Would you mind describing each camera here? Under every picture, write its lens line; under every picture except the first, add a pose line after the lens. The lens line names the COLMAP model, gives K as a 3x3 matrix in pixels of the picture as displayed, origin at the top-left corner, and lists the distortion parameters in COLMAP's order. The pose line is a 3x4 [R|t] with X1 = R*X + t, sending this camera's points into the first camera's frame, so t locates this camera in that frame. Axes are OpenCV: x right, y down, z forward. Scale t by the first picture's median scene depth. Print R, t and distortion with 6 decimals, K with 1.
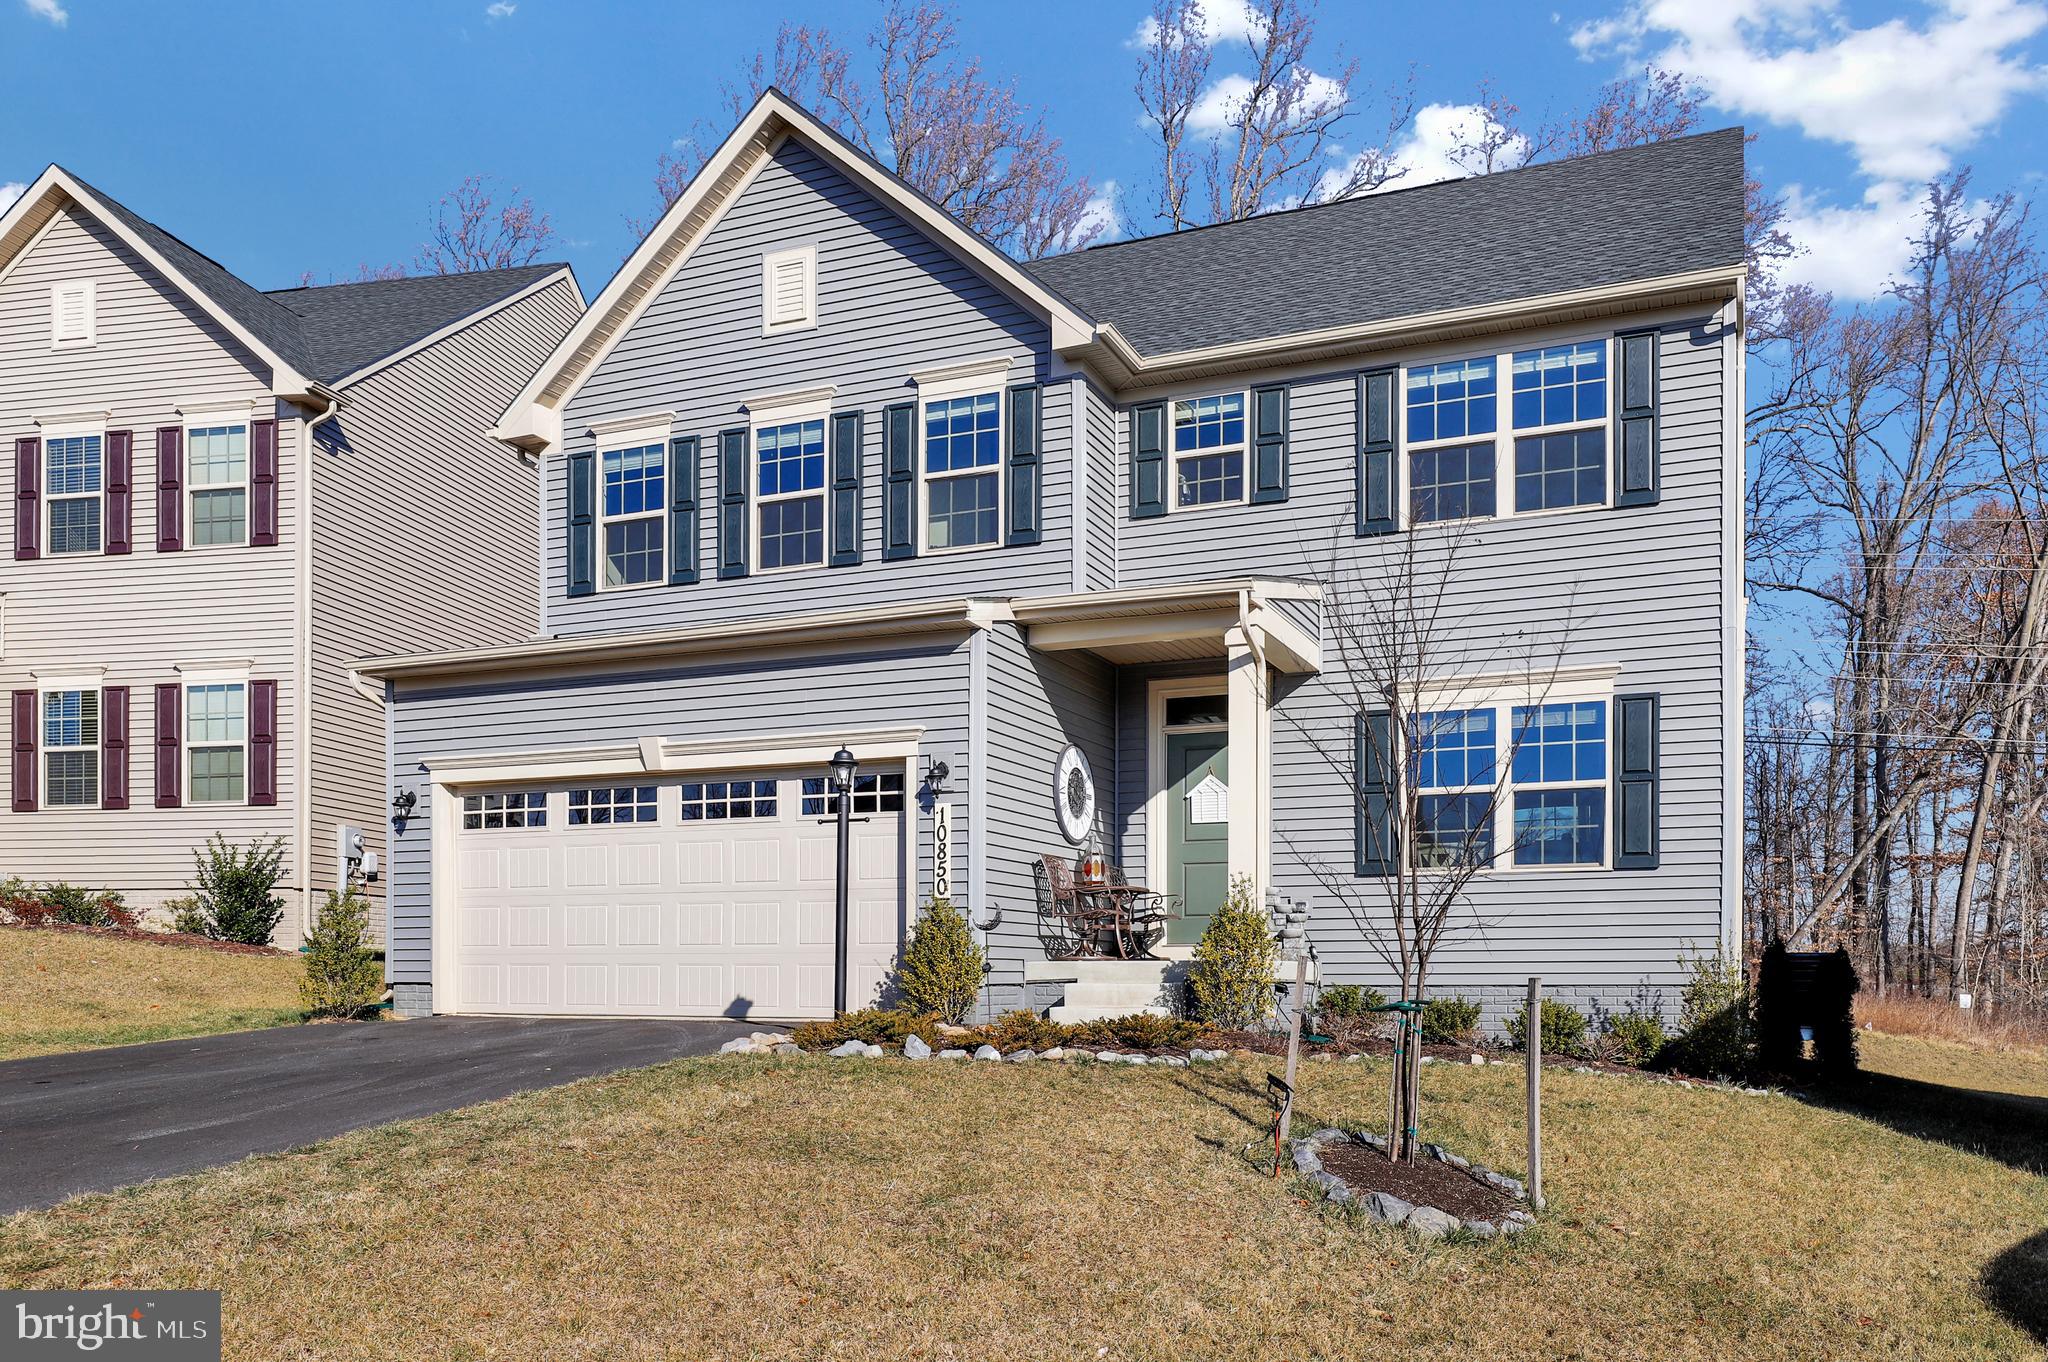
lens RADIAL K [[1638.7, 0, 1032.5], [0, 1638.7, 784.8], [0, 0, 1]] dist [-0.004665, 0.000475]
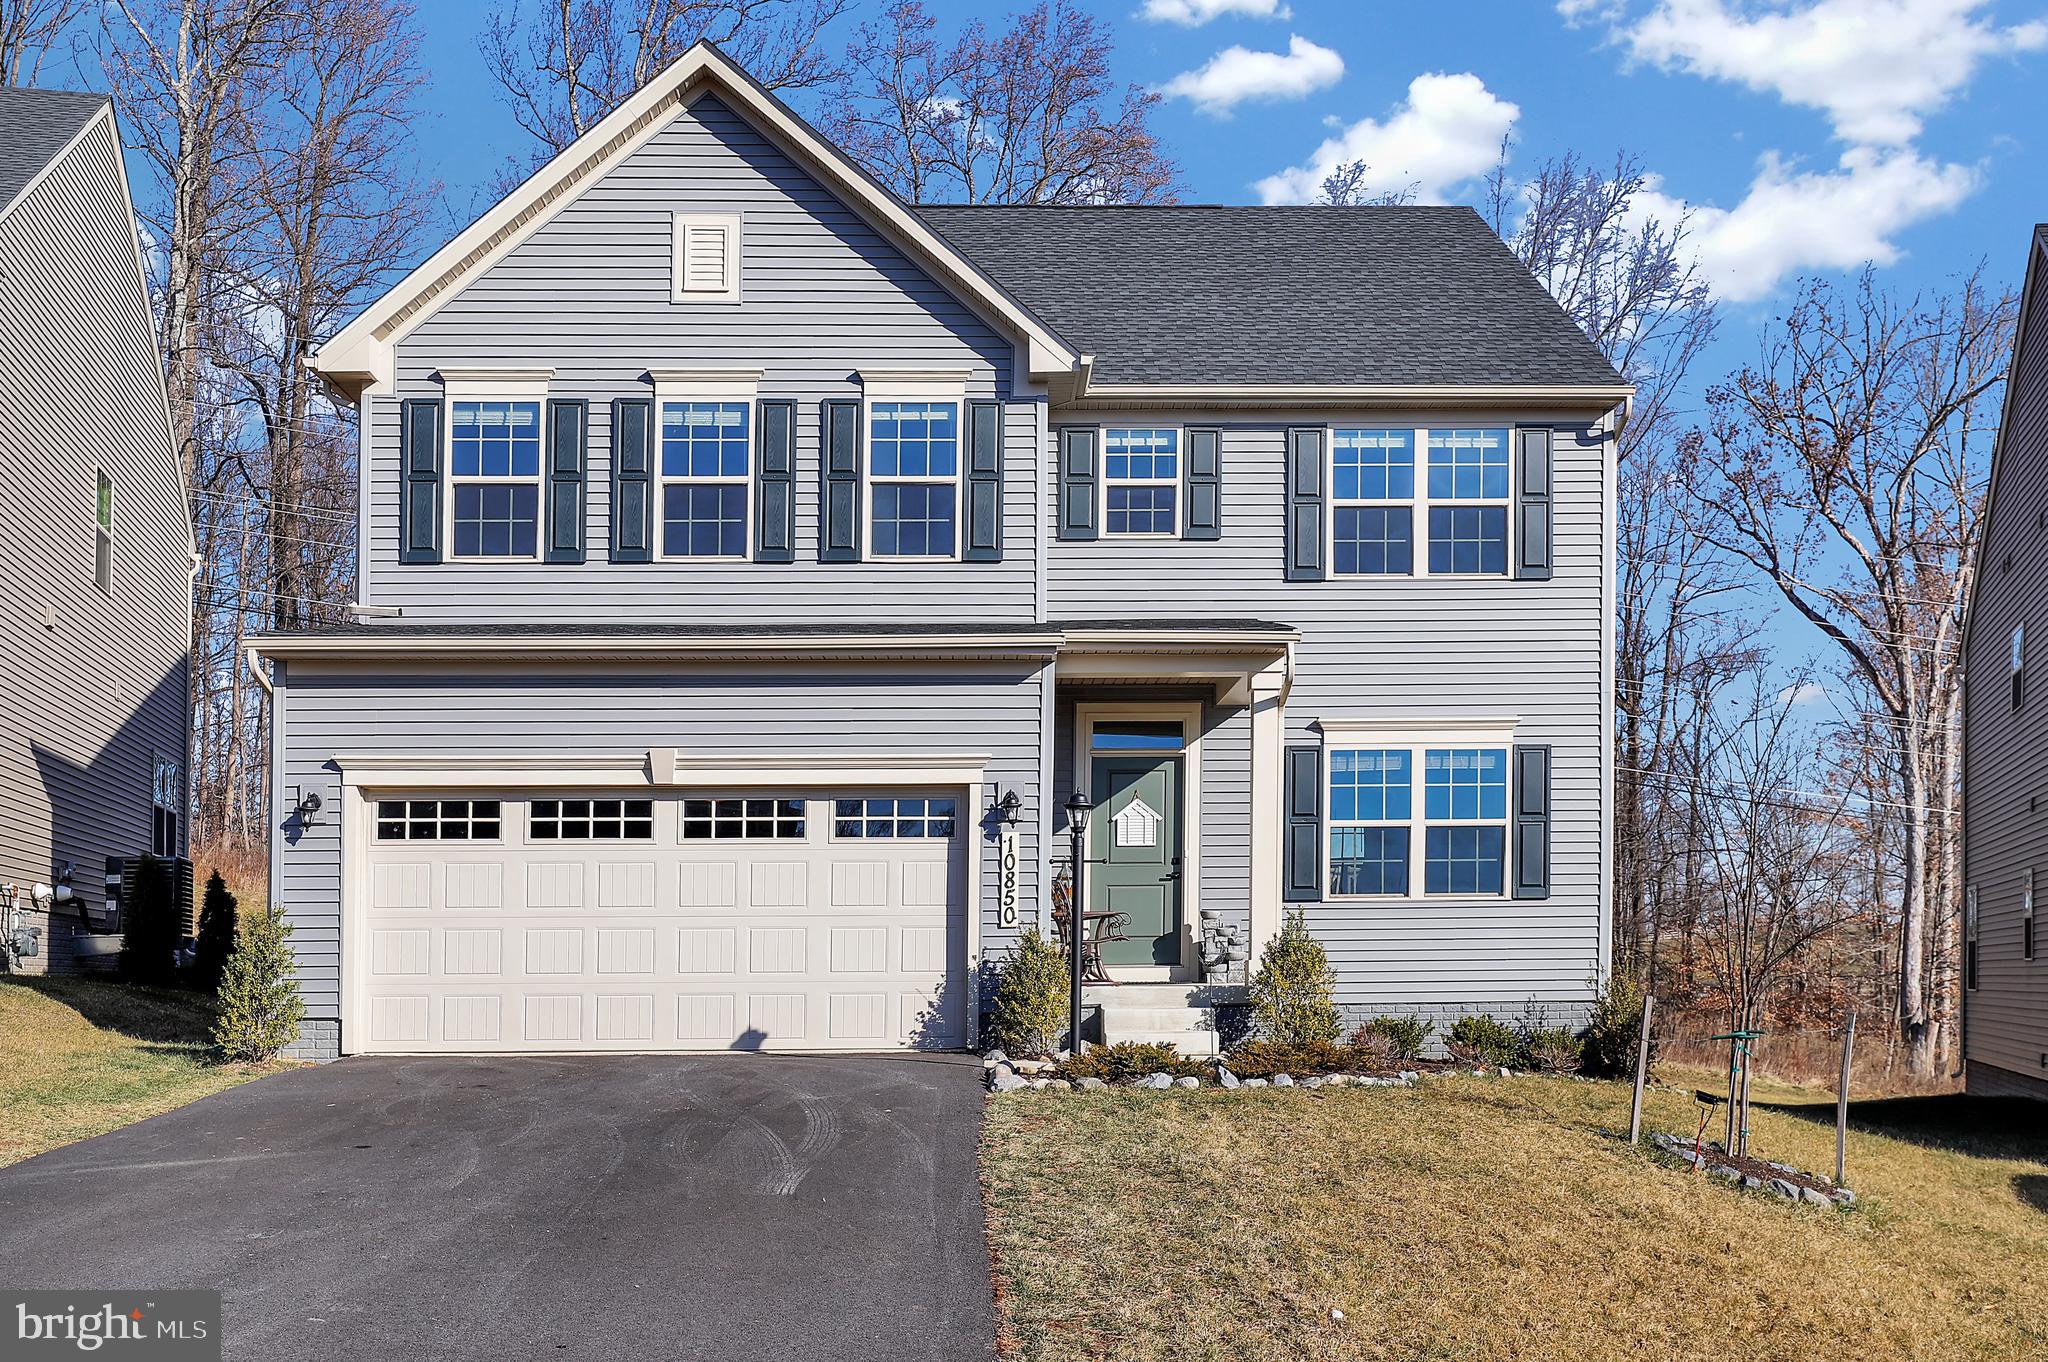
lens RADIAL K [[1992.7, 0, 1023.3], [0, 1992.7, 680.8], [0, 0, 1]] dist [-0.008124, 0.000000]
pose [[0.907747, 0.051349, 0.416364, -0.489166], [-0.039855, 0.998547, -0.036257, -0.032640], [-0.417621, 0.016318, 0.908475, -0.102828]]
